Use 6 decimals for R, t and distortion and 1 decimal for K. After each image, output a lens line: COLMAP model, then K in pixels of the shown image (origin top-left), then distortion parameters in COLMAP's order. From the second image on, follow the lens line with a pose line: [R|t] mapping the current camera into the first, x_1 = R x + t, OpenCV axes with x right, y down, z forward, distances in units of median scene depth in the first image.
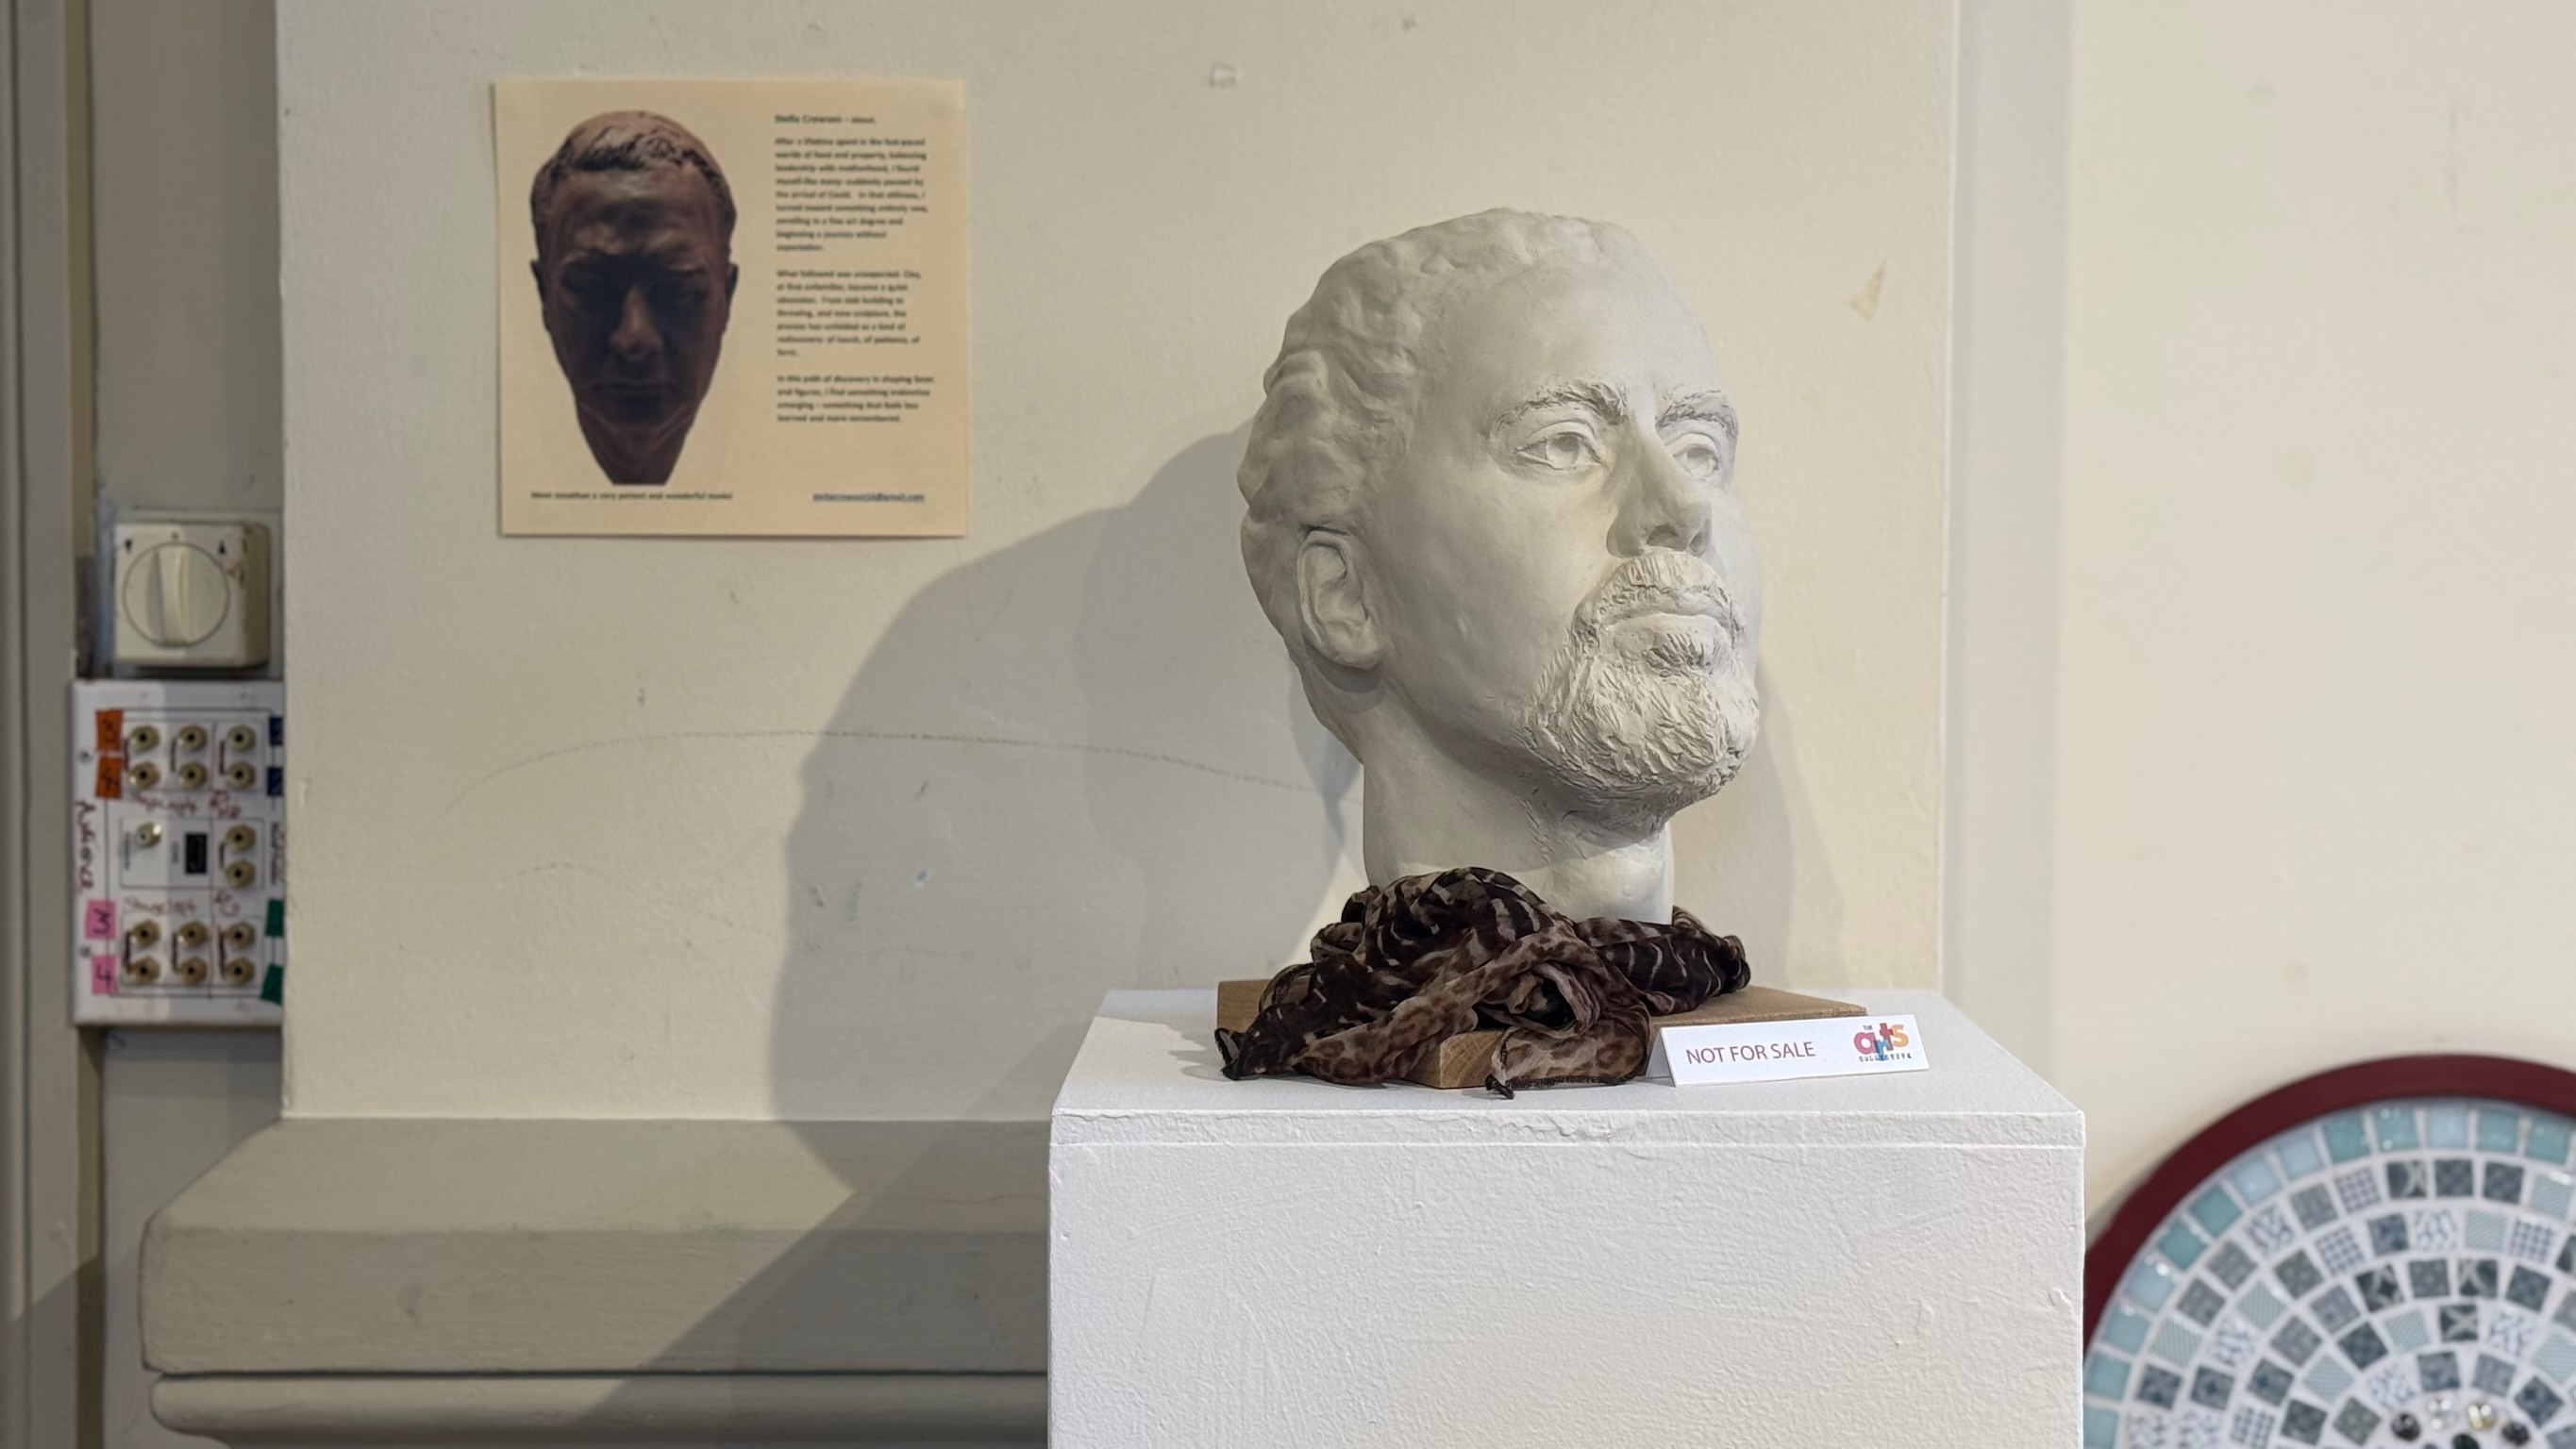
lens RADIAL K [[4126.0, 0, 1290.2], [0, 4126.0, 706.6], [0, 0, 1]] dist [0.163815, 0.000000]
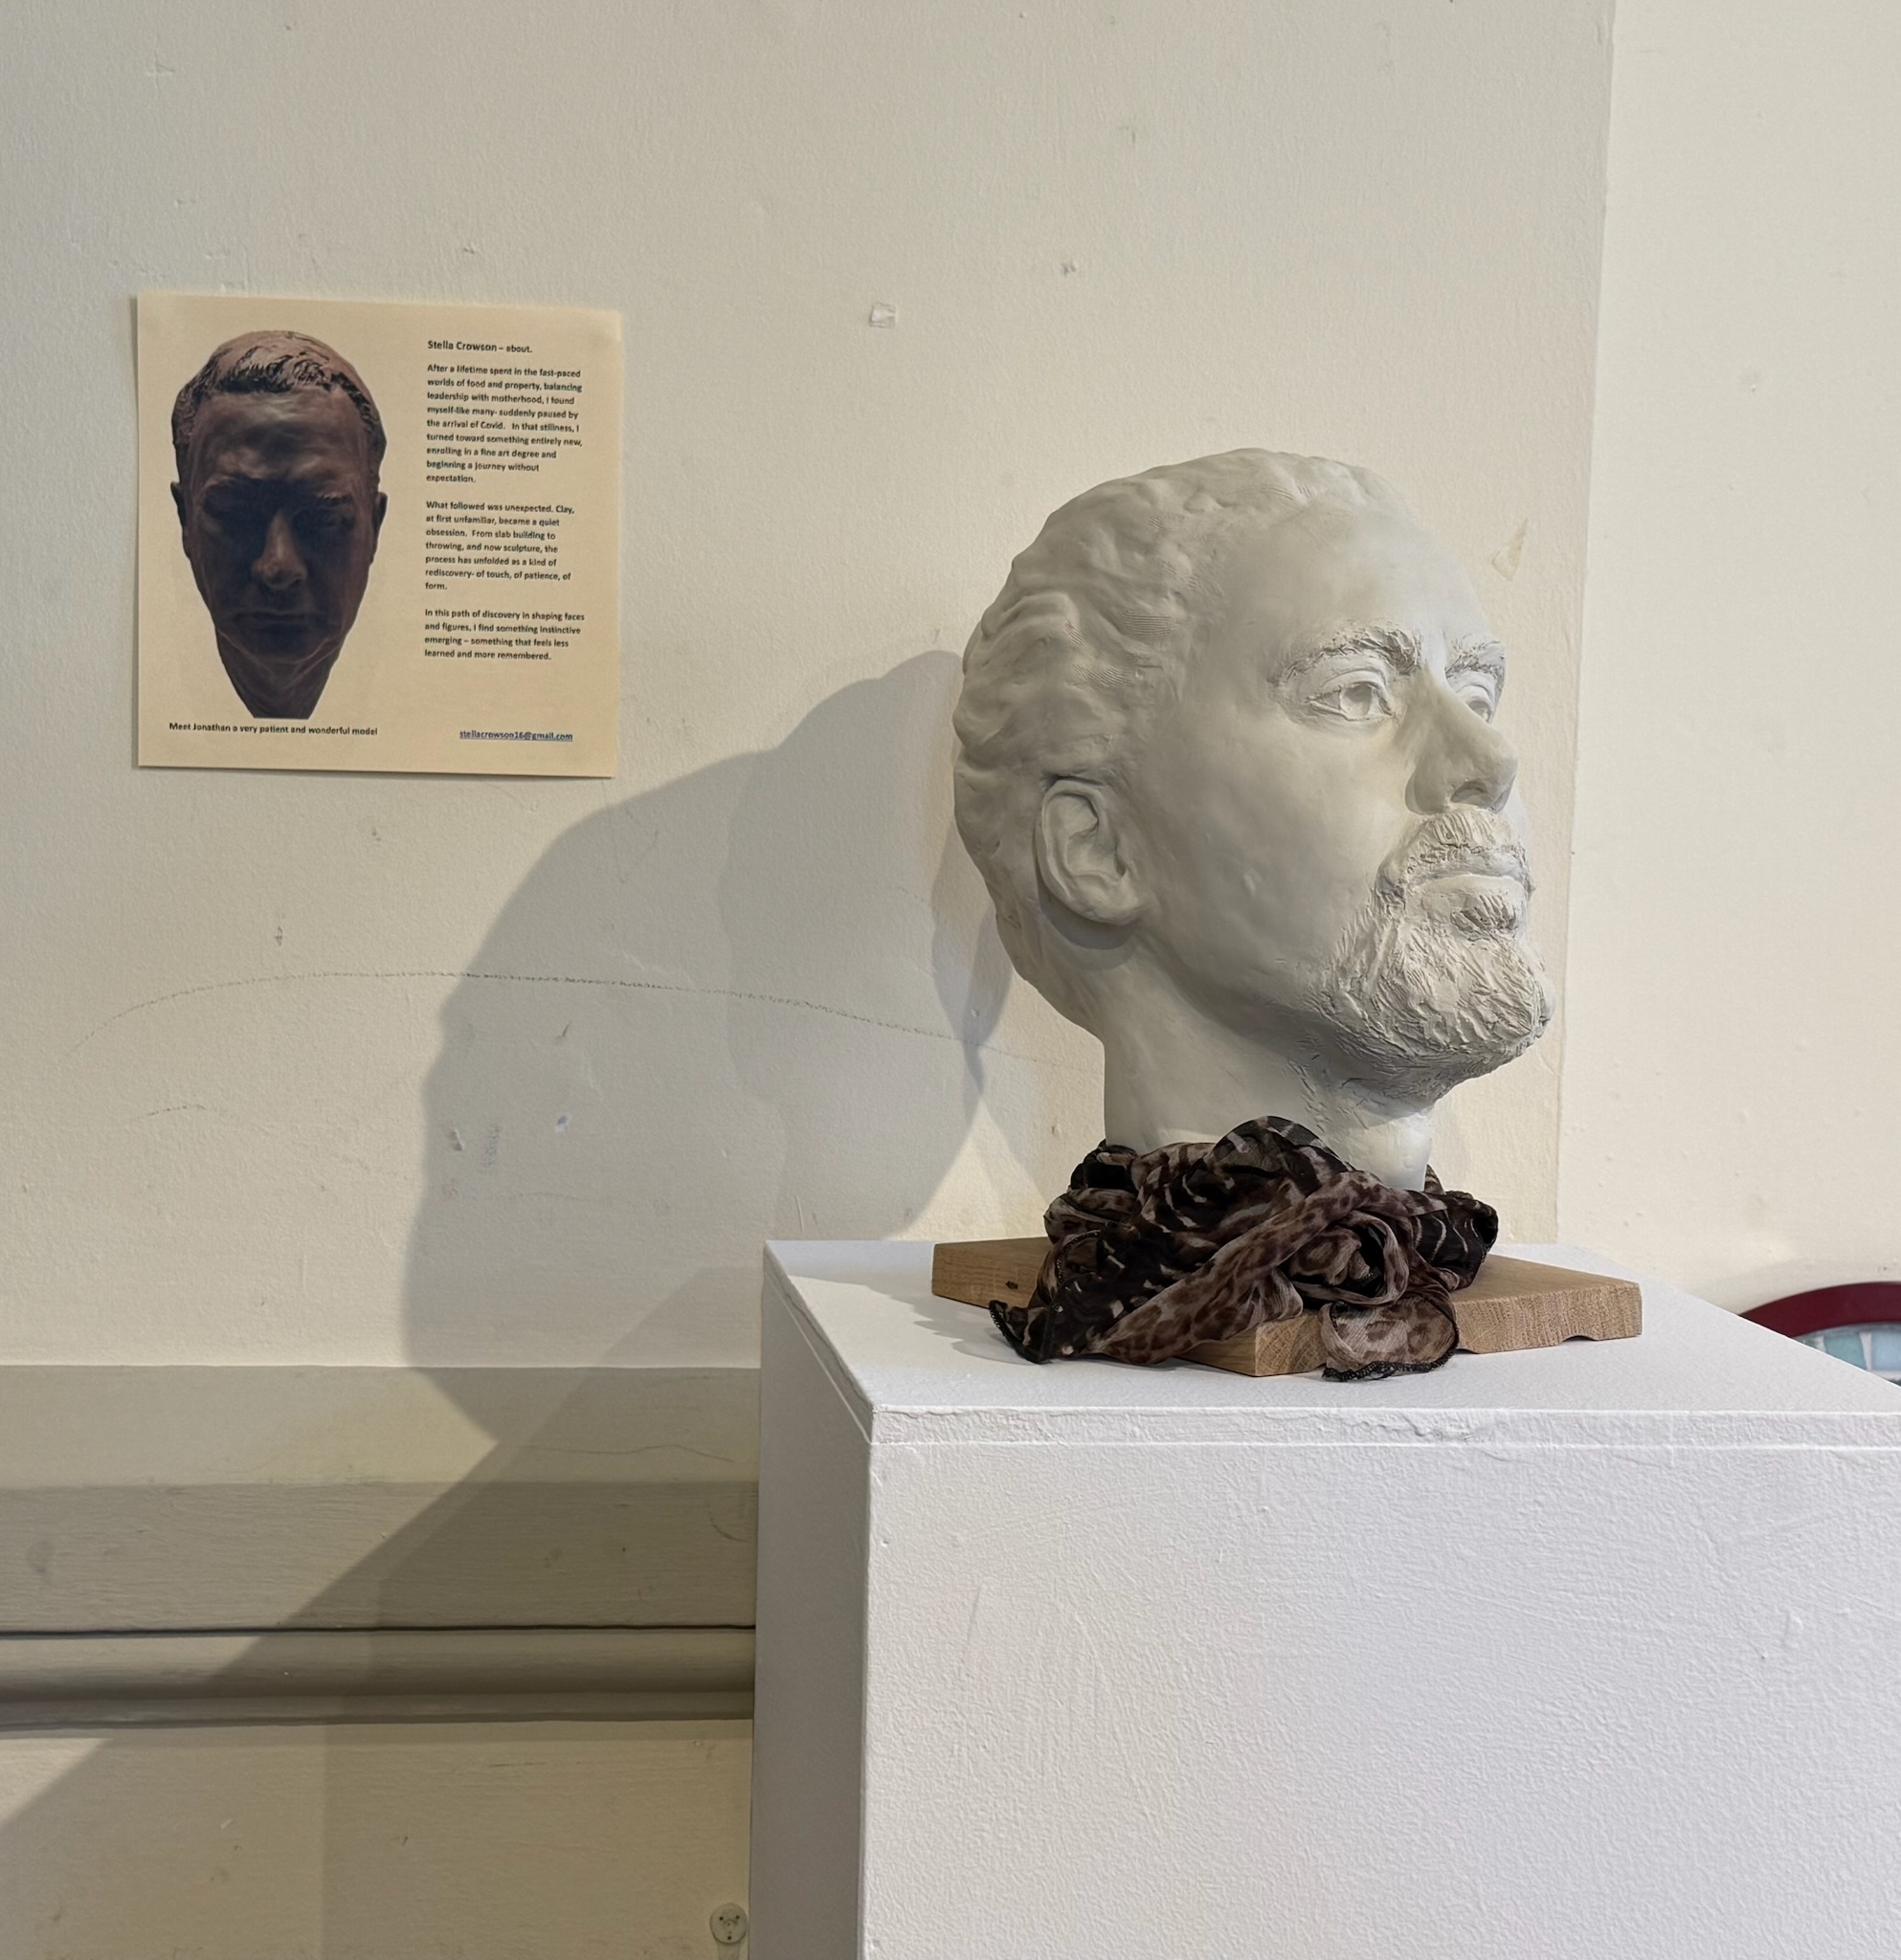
lens RADIAL K [[3574.9, 0, 948.6], [0, 3574.9, 992.4], [0, 0, 1]] dist [0.160593, 0.000000]
pose [[0.995229, 0.012983, 0.096699, -0.098201], [-0.014696, 0.999747, 0.017029, -0.006820], [-0.096453, -0.018369, 0.995168, 0.170322]]
